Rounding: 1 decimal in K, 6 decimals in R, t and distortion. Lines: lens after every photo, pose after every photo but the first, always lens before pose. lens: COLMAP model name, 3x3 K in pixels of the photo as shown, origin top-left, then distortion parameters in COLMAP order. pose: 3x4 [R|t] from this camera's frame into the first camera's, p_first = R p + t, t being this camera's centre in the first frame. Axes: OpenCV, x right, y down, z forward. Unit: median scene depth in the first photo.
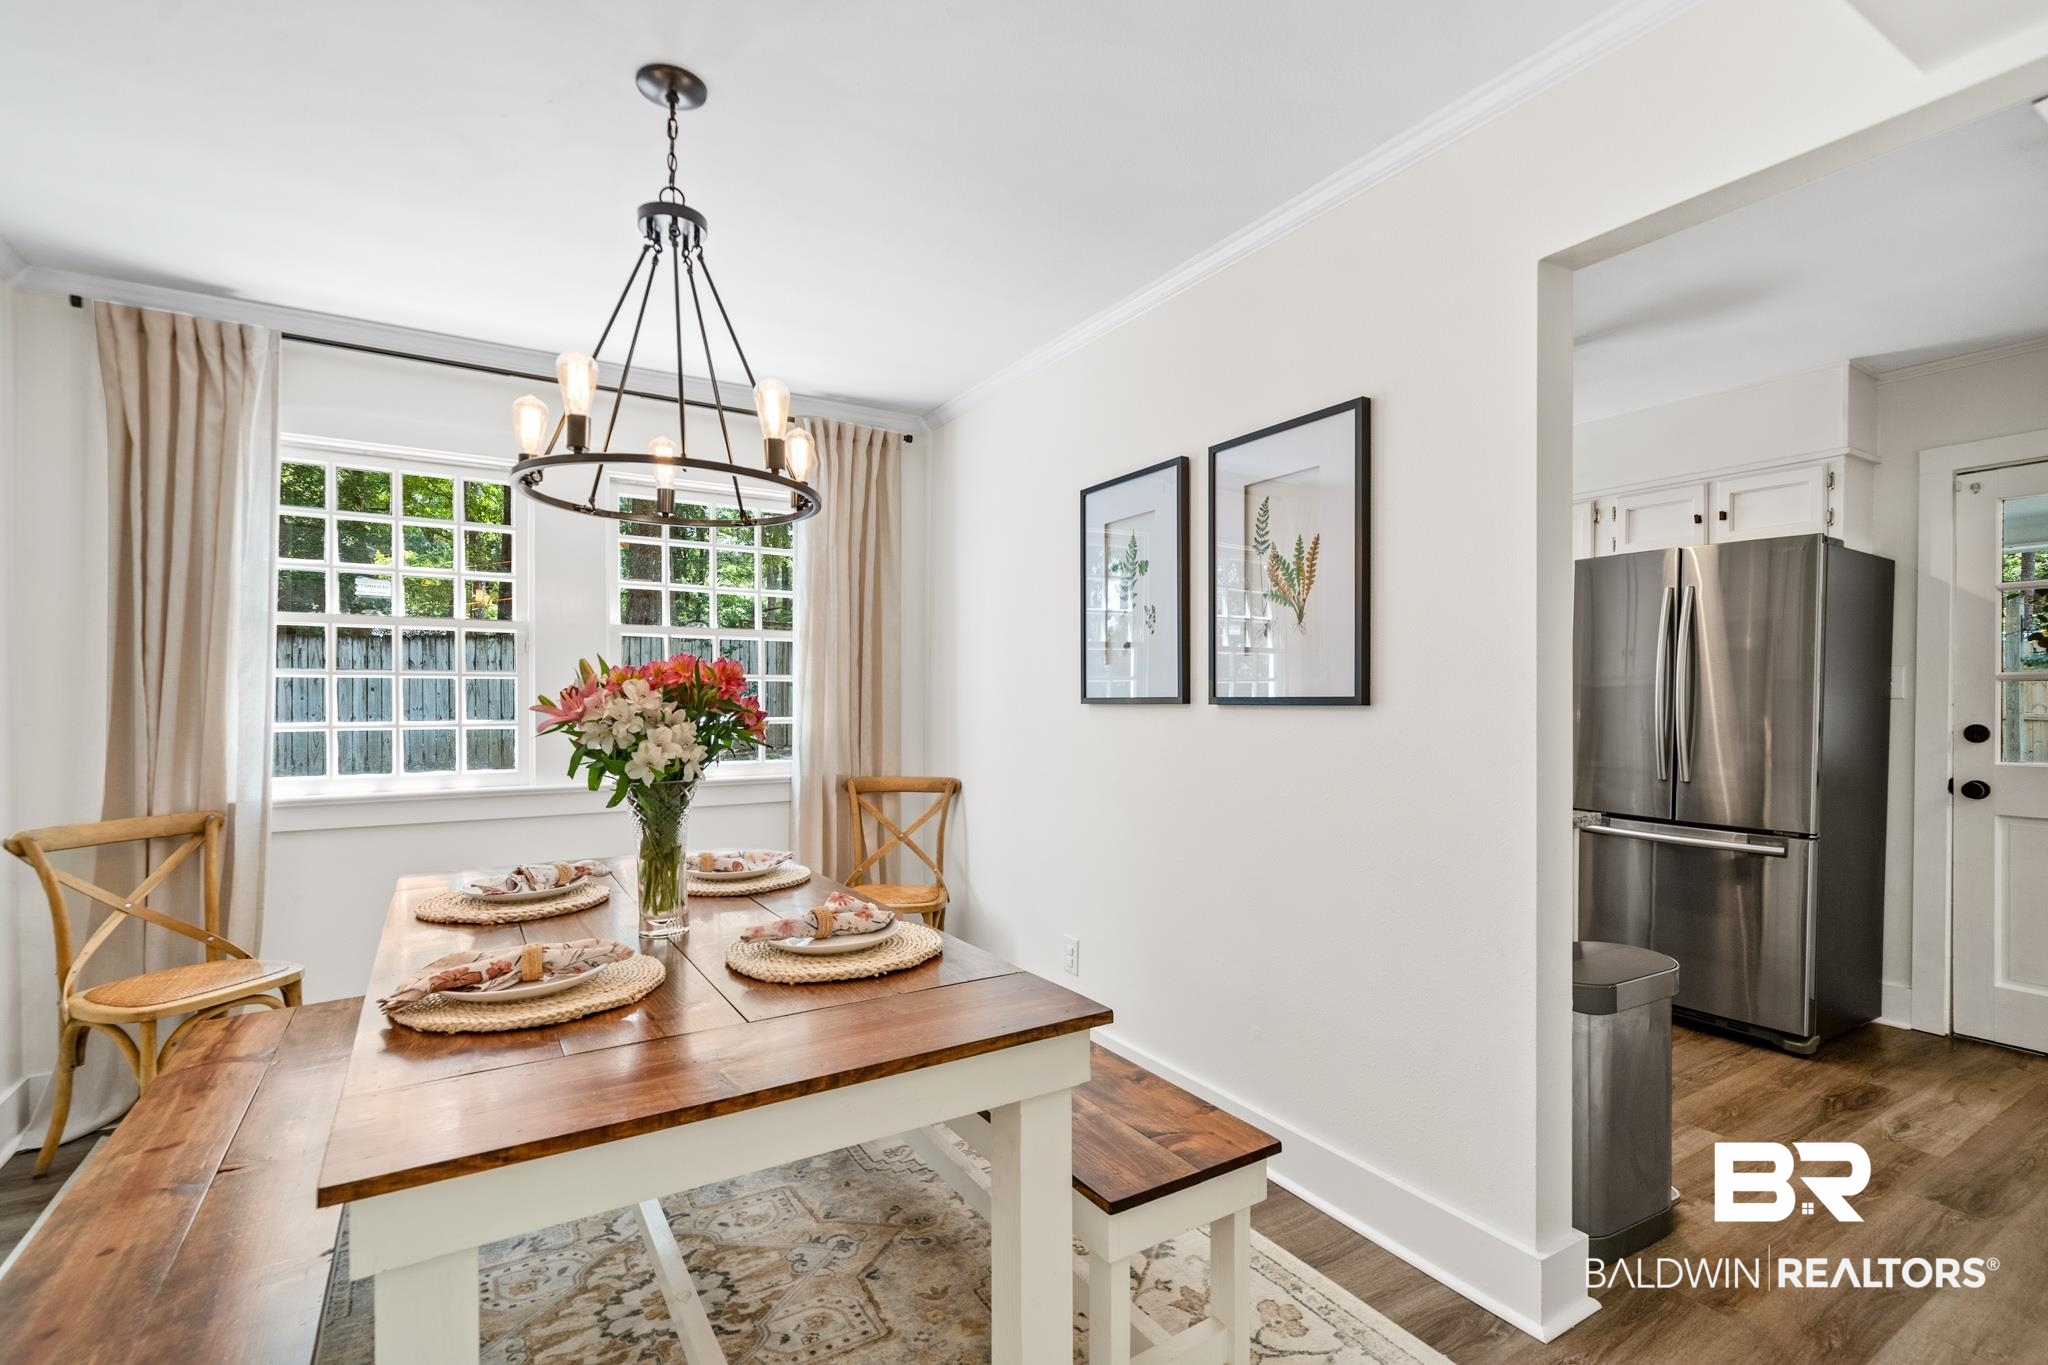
lens RADIAL K [[925.0, 0, 1020.6], [0, 925.0, 722.9], [0, 0, 1]] dist [0.001464, 0.000781]
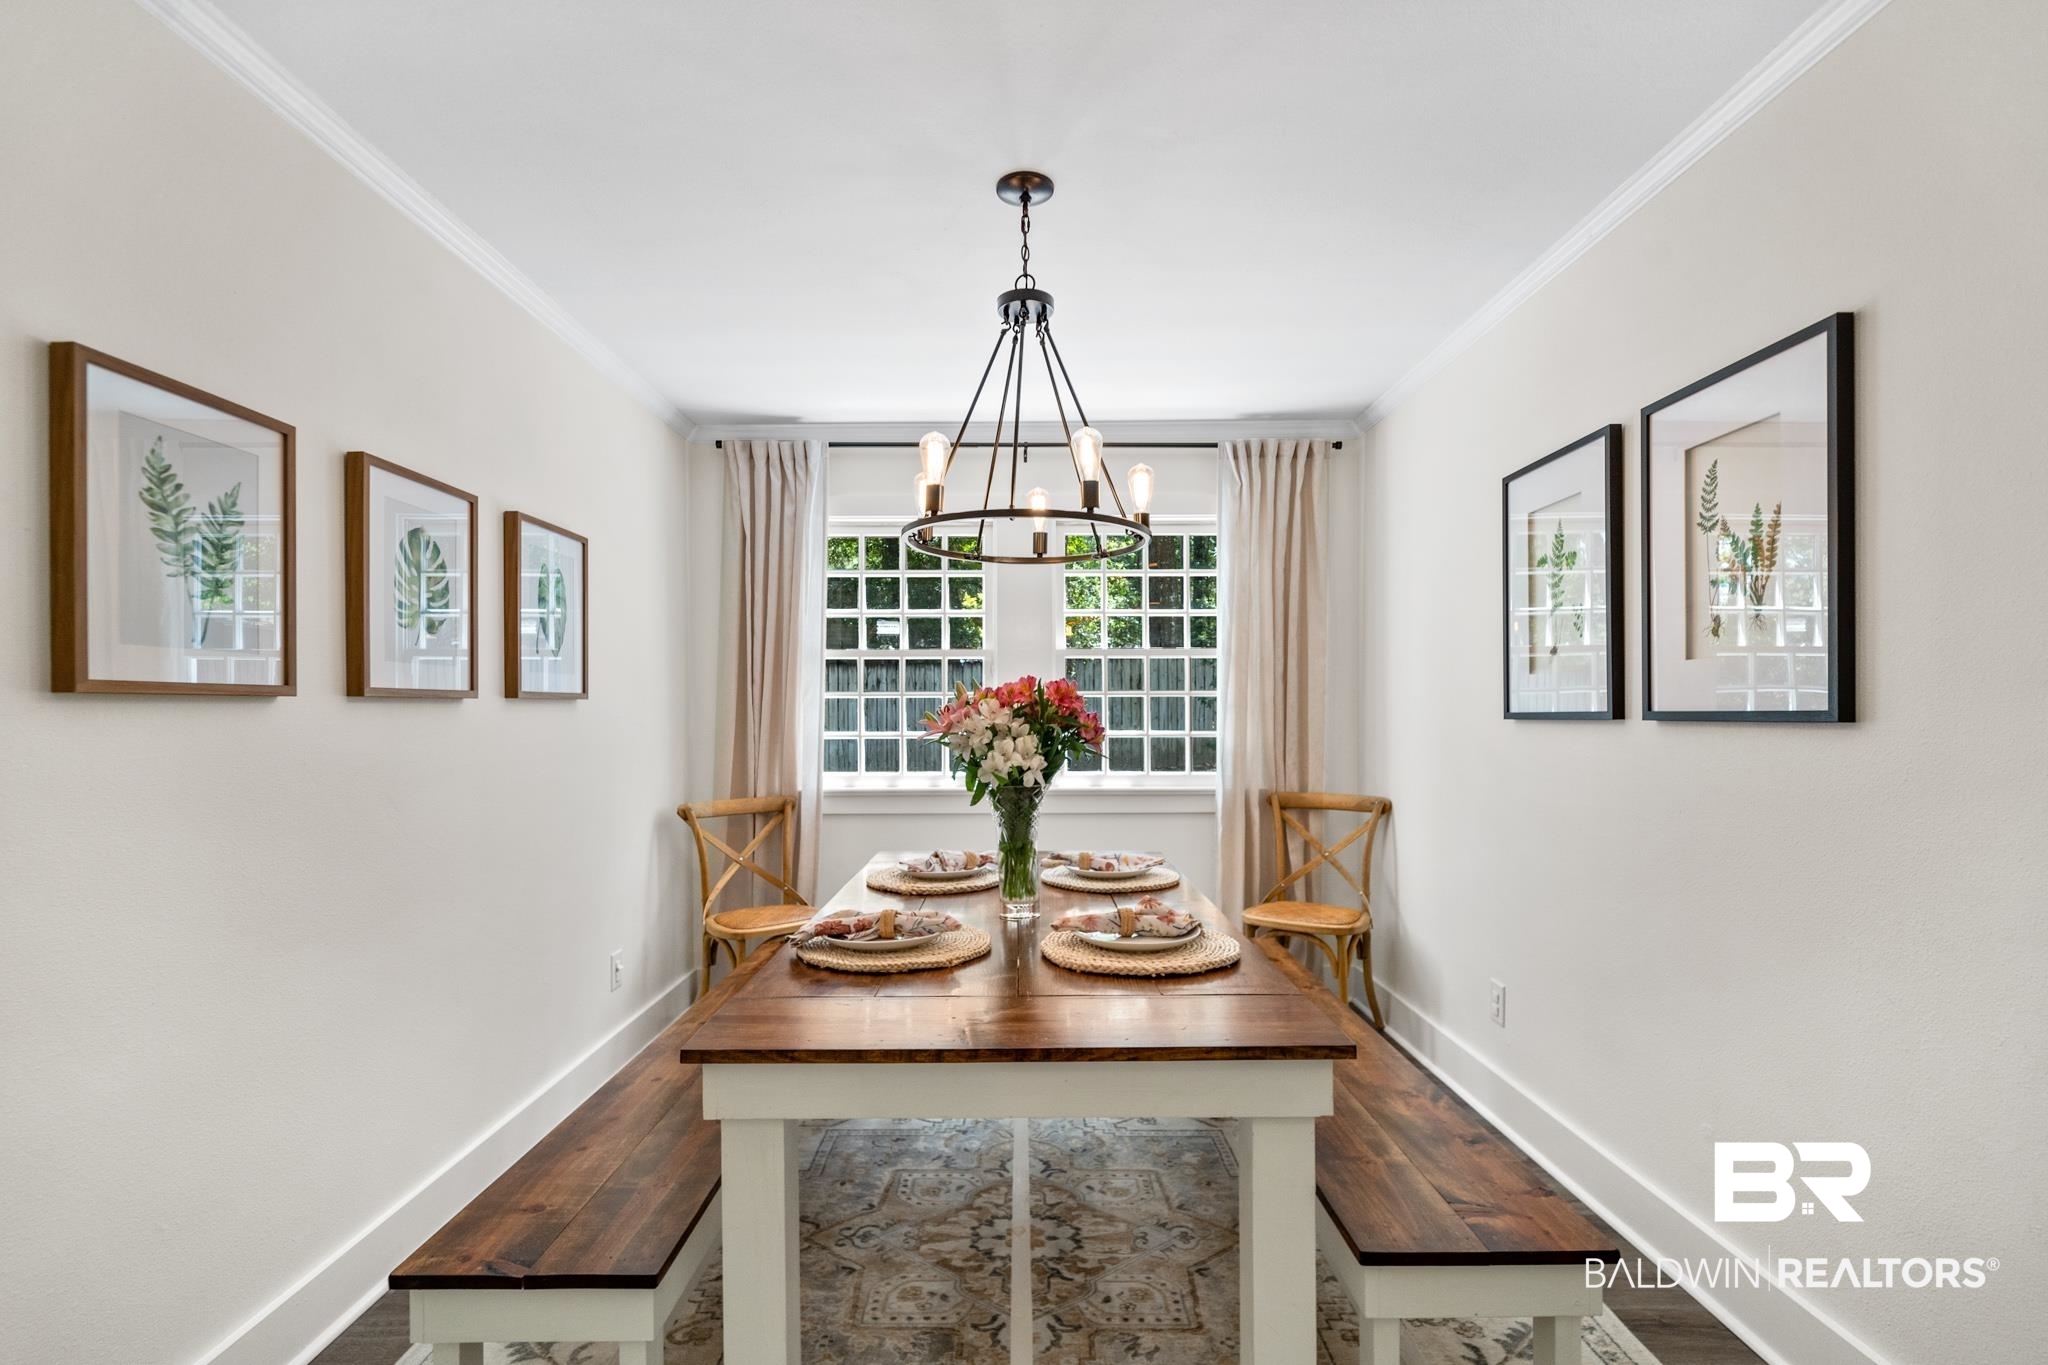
lens RADIAL K [[919.5, 0, 1022.8], [0, 919.5, 733.8], [0, 0, 1]] dist [0.001113, 0.000481]
pose [[0.852868, 0.009923, -0.522033, 0.191615], [-0.011563, 0.999933, 0.000115, -0.002021], [0.521999, 0.005938, 0.852925, 0.014479]]
